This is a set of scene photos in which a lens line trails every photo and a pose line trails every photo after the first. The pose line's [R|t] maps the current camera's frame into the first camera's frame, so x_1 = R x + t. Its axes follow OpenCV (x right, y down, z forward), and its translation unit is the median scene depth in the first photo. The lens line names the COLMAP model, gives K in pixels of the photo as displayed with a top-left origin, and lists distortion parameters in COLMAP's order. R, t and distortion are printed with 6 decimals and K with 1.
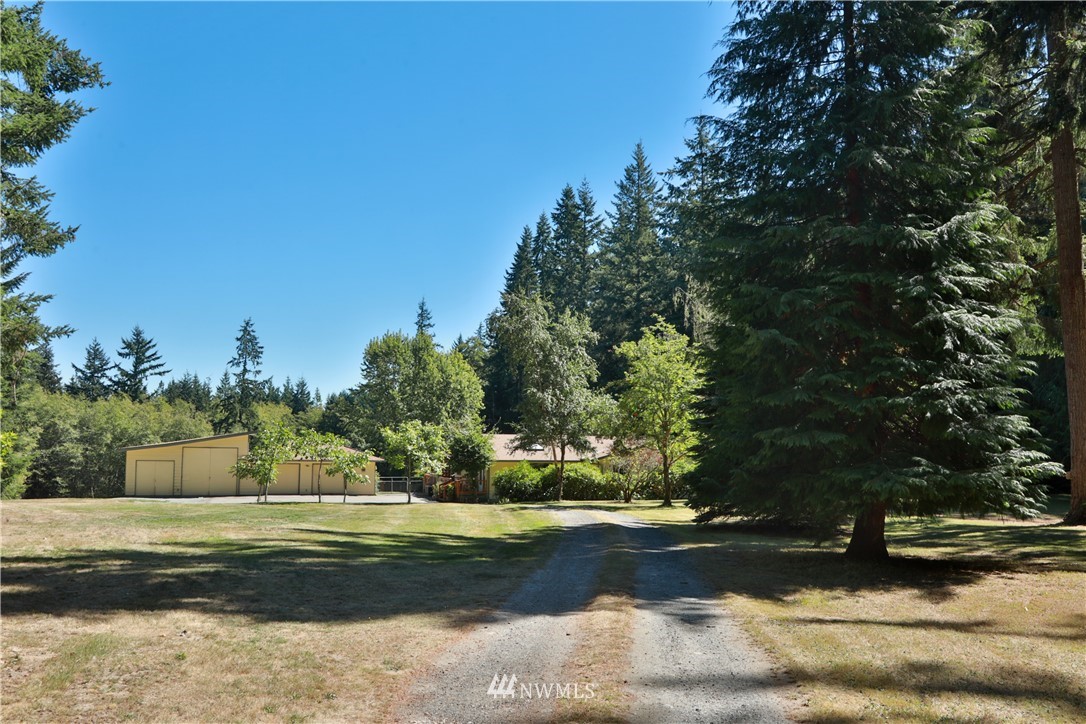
lens RADIAL K [[915.1, 0, 543.0], [0, 915.1, 362.0], [0, 0, 1]] dist [-0.056472, 0.000220]
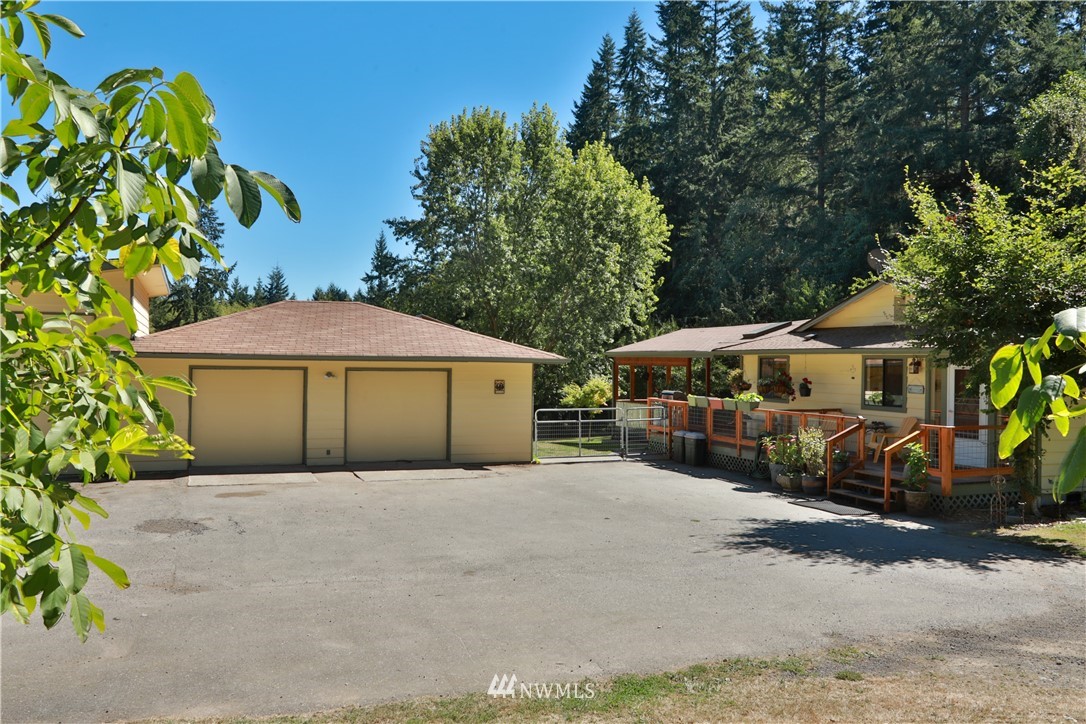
lens RADIAL K [[915.1, 0, 543.0], [0, 915.1, 362.0], [0, 0, 1]] dist [-0.056472, 0.000220]
pose [[0.999460, 0.002576, 0.032744, -0.073077], [-0.005477, 0.996031, 0.088836, 0.029673], [-0.032385, -0.088967, 0.995508, 0.250350]]
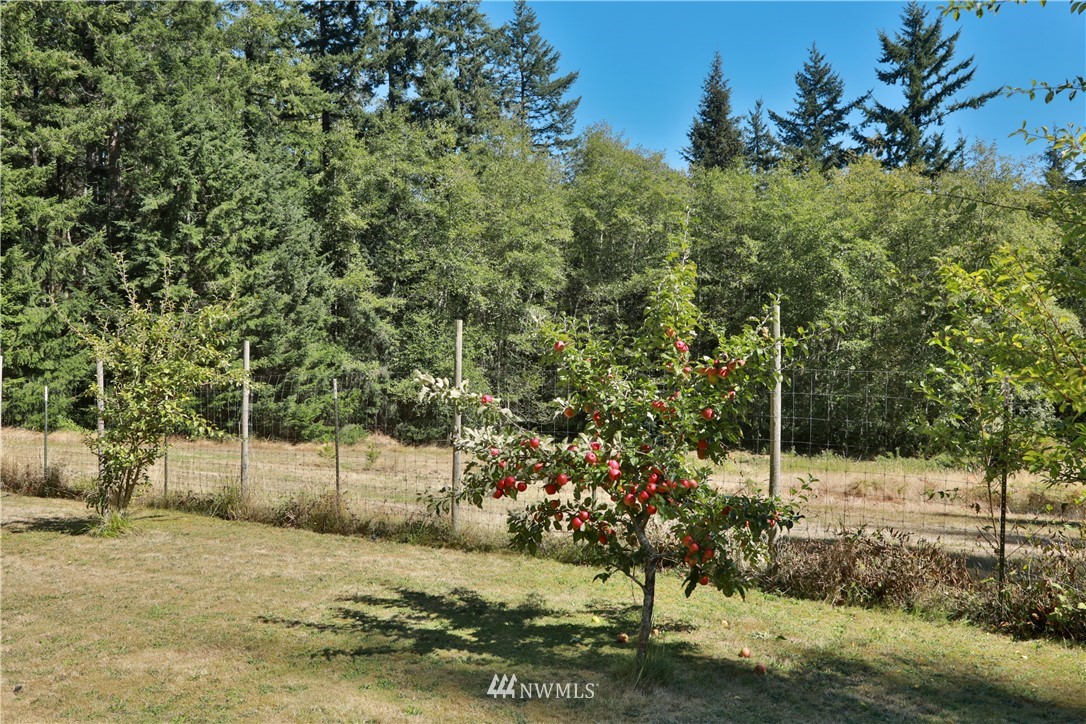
lens RADIAL K [[1030.8, 0, 543.3], [0, 1030.8, 348.3], [0, 0, 1]] dist [0.004407, 0.011235]
pose [[0.503886, -0.006456, -0.863746, -0.121586], [0.093394, 0.994517, 0.047050, 0.084407], [0.858707, -0.104376, 0.501726, 0.603203]]
